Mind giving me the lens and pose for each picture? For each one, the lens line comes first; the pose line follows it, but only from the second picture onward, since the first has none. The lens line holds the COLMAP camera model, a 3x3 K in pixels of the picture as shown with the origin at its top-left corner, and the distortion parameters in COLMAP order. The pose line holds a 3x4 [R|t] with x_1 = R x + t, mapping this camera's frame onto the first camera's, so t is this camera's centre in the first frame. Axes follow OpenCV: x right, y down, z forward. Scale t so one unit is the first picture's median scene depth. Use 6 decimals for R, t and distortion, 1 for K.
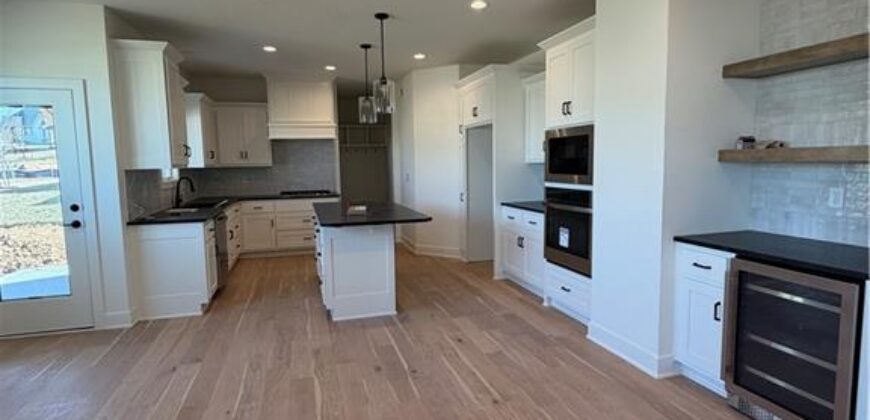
lens RADIAL K [[460.6, 0, 435.0], [0, 460.6, 210.6], [0, 0, 1]] dist [0.001705, -0.000845]
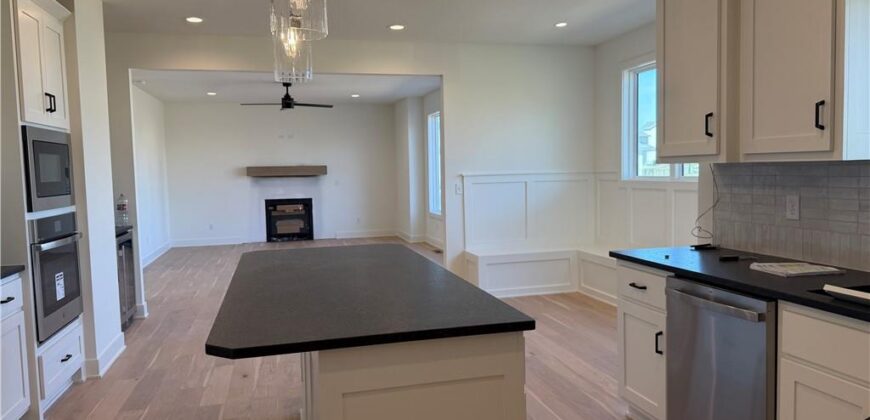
lens RADIAL K [[617.3, 0, 441.3], [0, 617.3, 213.8], [0, 0, 1]] dist [0.053140, -0.018545]
pose [[-0.998878, 0.039855, 0.025572, -0.266095], [0.043688, 0.983958, 0.172966, -0.154703], [-0.018268, 0.173889, -0.984596, 1.552823]]
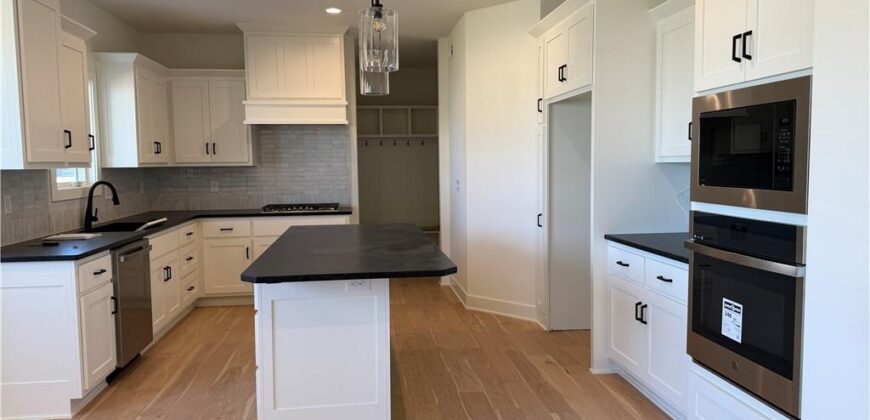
lens RADIAL K [[617.3, 0, 429.4], [0, 617.3, 209.7], [0, 0, 1]] dist [0.053140, -0.018545]
pose [[0.986027, 0.018572, -0.165545, 0.063318], [-0.022961, 0.999433, -0.024636, -0.026329], [0.164994, 0.028093, 0.985894, 0.253989]]
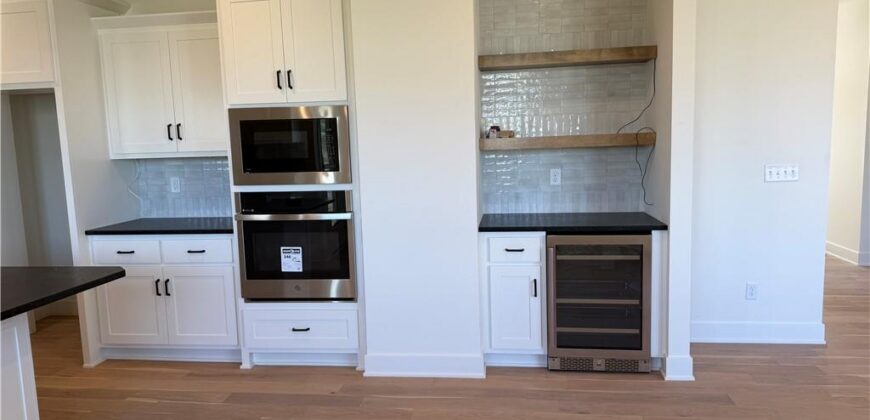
lens RADIAL K [[617.3, 0, 435.0], [0, 617.3, 218.4], [0, 0, 1]] dist [0.053140, -0.018545]
pose [[0.414021, -0.108667, 0.903758, -0.401508], [0.120105, 0.990690, 0.064098, -0.032873], [-0.902309, 0.082008, 0.423218, 0.311879]]
